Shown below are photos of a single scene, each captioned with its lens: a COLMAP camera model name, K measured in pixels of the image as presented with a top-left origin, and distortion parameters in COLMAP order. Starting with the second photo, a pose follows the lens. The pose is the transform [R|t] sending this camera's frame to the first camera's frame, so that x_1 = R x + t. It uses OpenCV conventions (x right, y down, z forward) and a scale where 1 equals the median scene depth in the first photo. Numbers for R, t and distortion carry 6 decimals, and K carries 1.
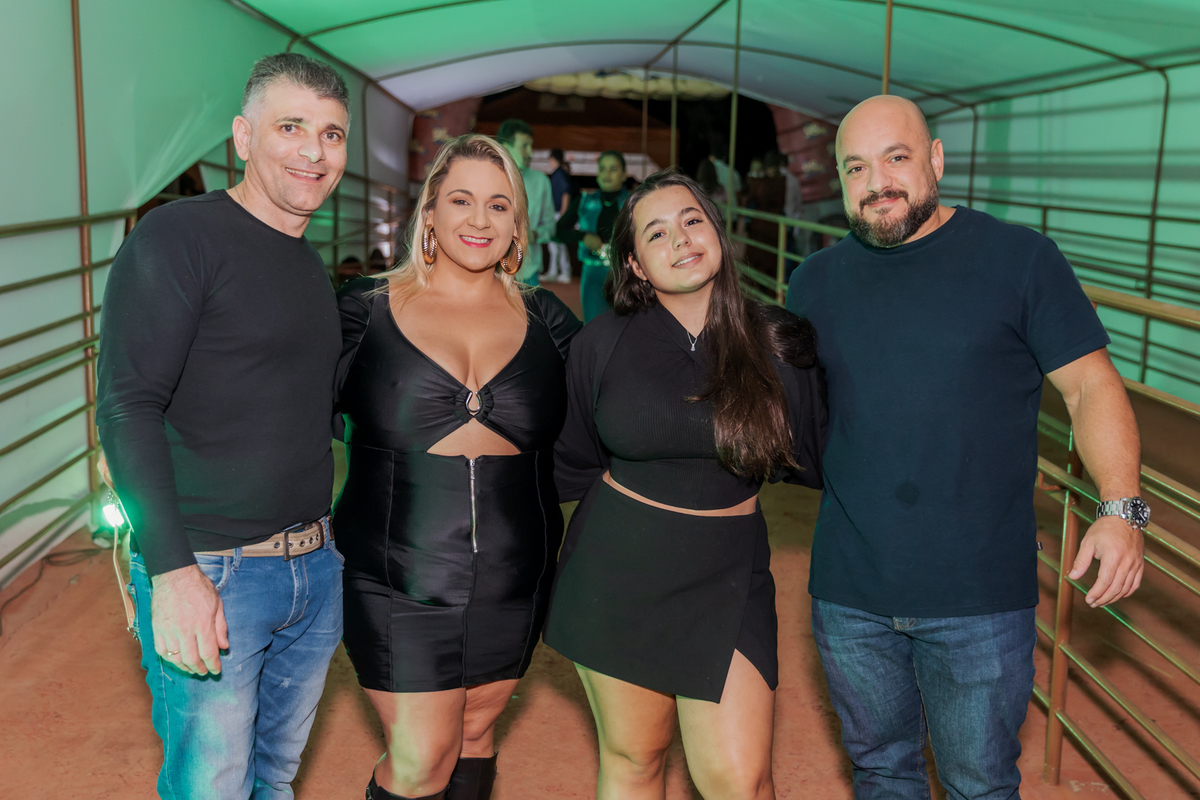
lens RADIAL K [[1115.2, 0, 573.5], [0, 1115.2, 441.6], [0, 0, 1]] dist [0.002575, 0.000000]
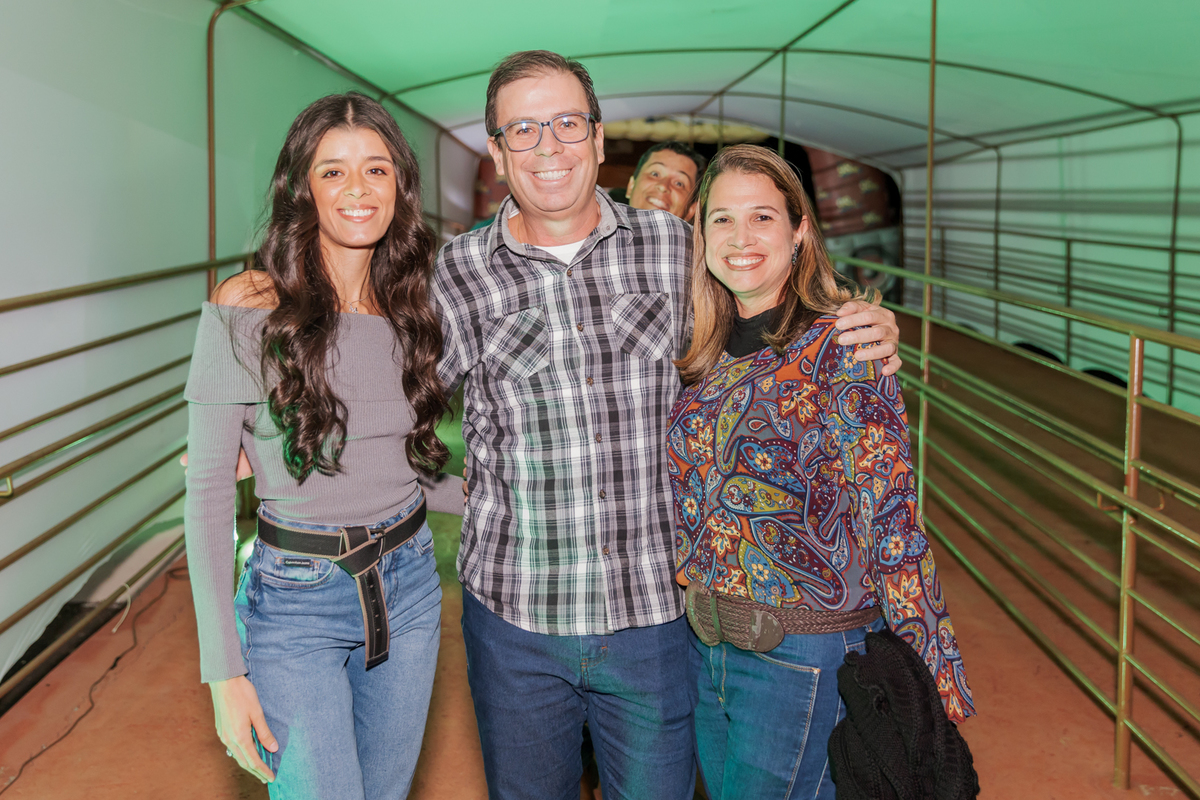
lens RADIAL K [[1060.9, 0, 592.6], [0, 1060.9, 357.9], [0, 0, 1]] dist [0.014566, -0.010420]
pose [[0.999836, -0.004350, -0.017563, -0.022912], [0.002714, 0.995745, -0.092108, -0.003968], [0.017889, 0.092045, 0.995594, -0.023471]]
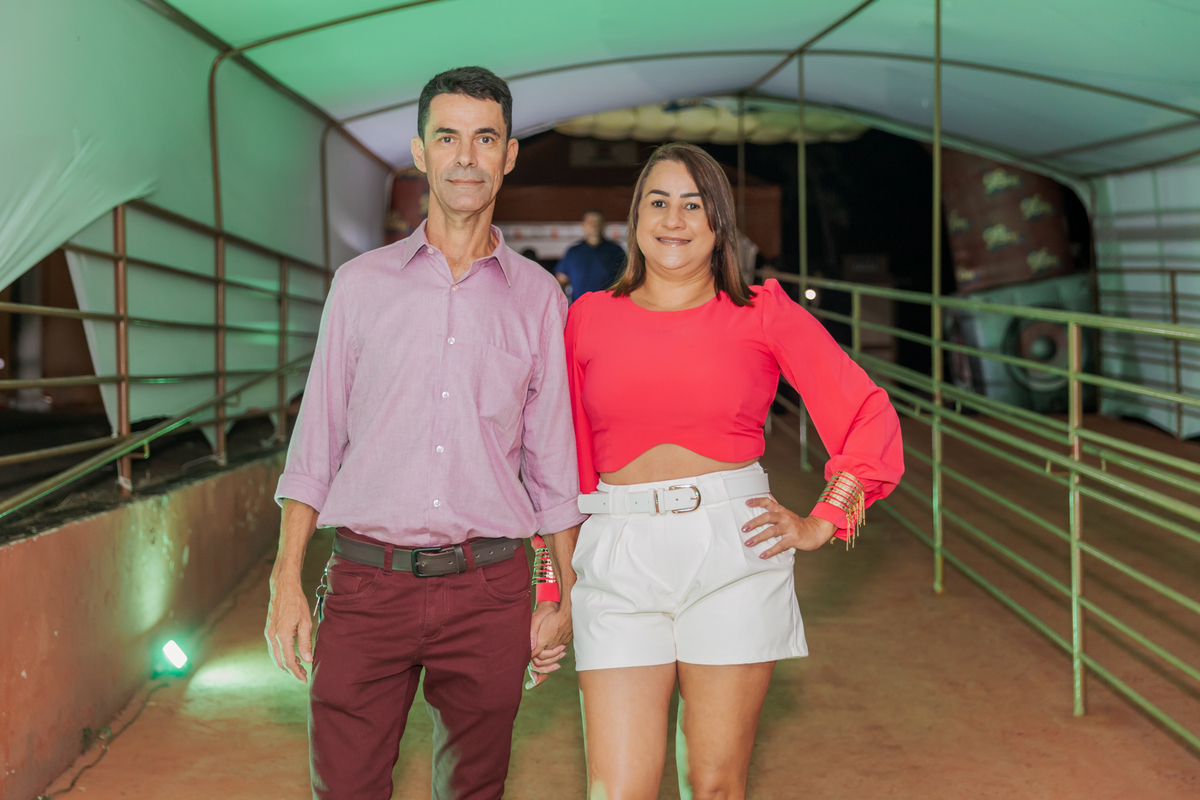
lens RADIAL K [[1558.4, 0, 526.8], [0, 1558.4, 415.9], [0, 0, 1]] dist [0.005559, 0.000000]
pose [[0.999031, -0.023897, -0.036963, -0.050421], [0.018639, 0.990457, -0.136556, -0.035836], [0.039874, 0.135734, 0.989943, 0.162597]]
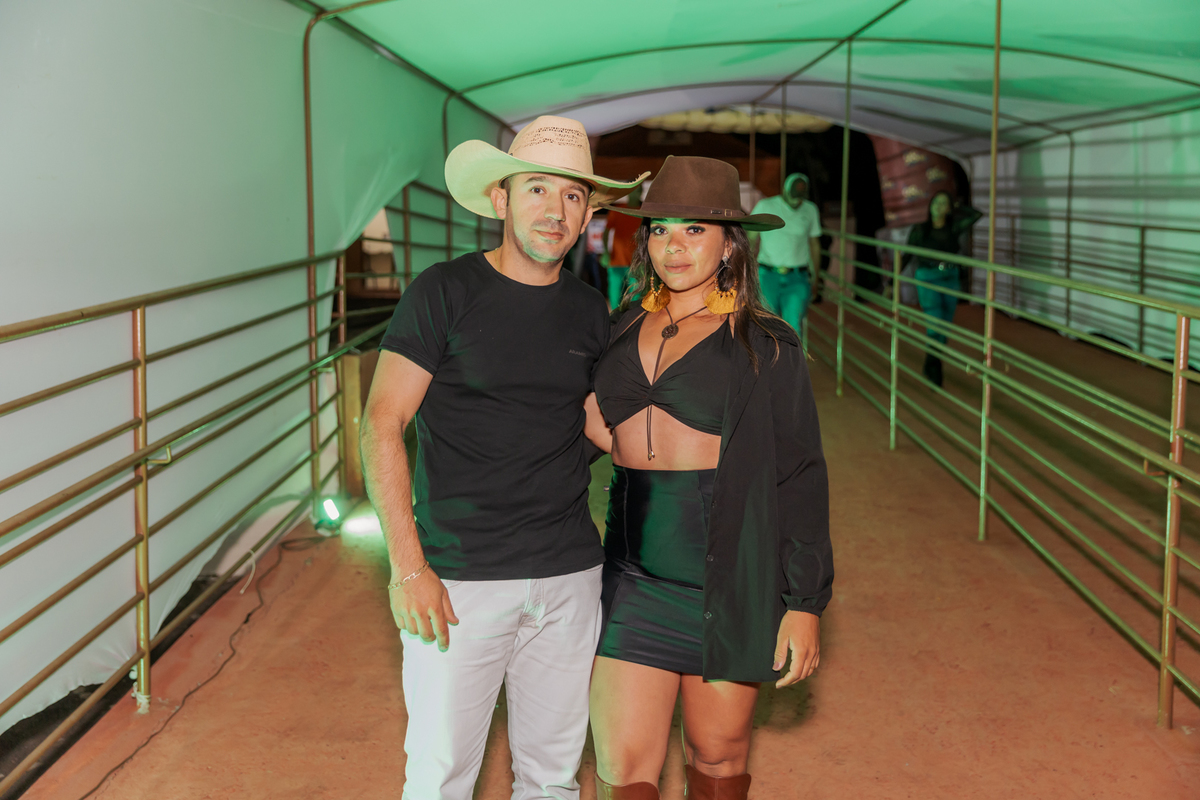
lens RADIAL K [[1105.0, 0, 588.5], [0, 1105.0, 398.8], [0, 0, 1]] dist [0.019060, 0.000000]
pose [[0.997638, -0.009509, -0.068037, -0.036047], [0.005699, 0.998416, -0.055979, 0.009587], [0.068461, 0.055459, 0.996111, -0.086501]]
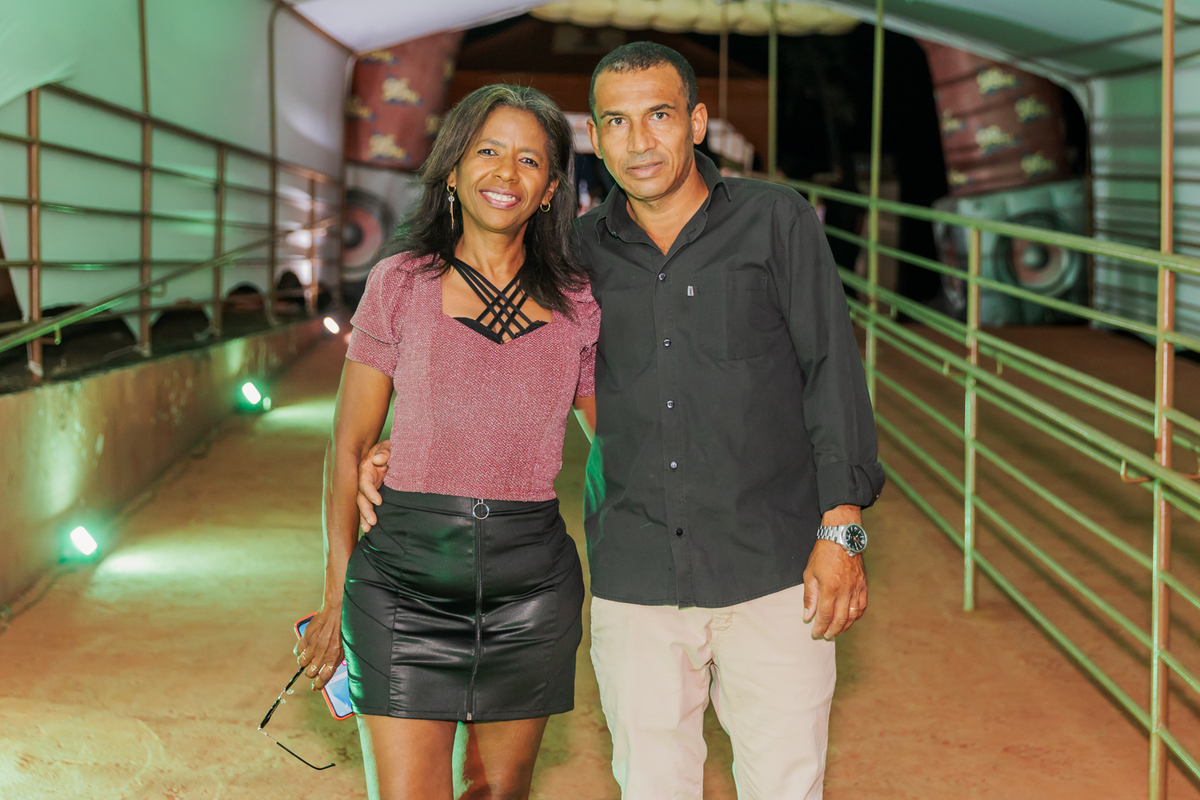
lens RADIAL K [[1735.7, 0, 605.5], [0, 1735.7, 356.7], [0, 0, 1]] dist [0.007131, 0.000000]
pose [[0.999989, -0.004585, -0.000197, -0.004371], [0.004530, 0.992969, -0.118288, -0.017916], [0.000738, 0.118286, 0.992979, 0.084379]]
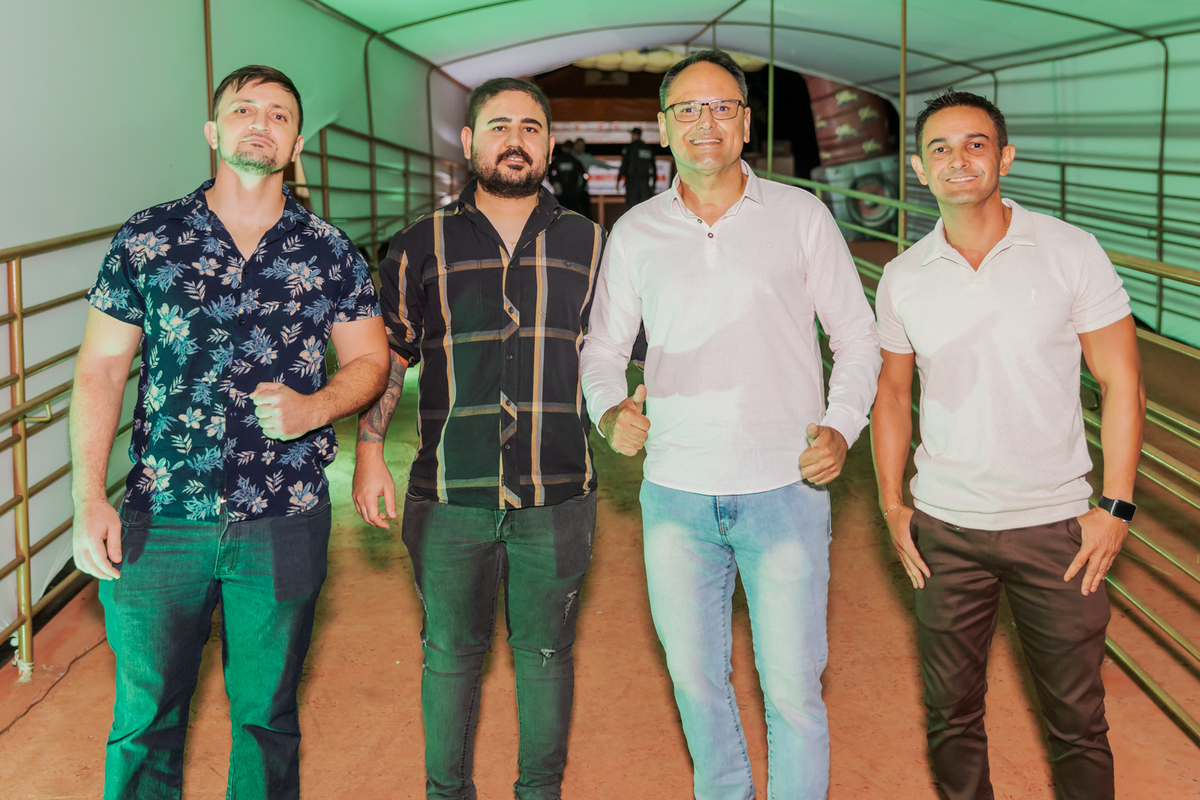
lens RADIAL K [[1115.2, 0, 603.5], [0, 1115.2, 330.5], [0, 0, 1]] dist [0.002575, 0.000000]
pose [[0.999534, -0.027814, -0.012549, -0.013416], [0.026957, 0.997590, -0.063940, 0.008183], [0.014298, 0.063572, 0.997875, -0.082192]]
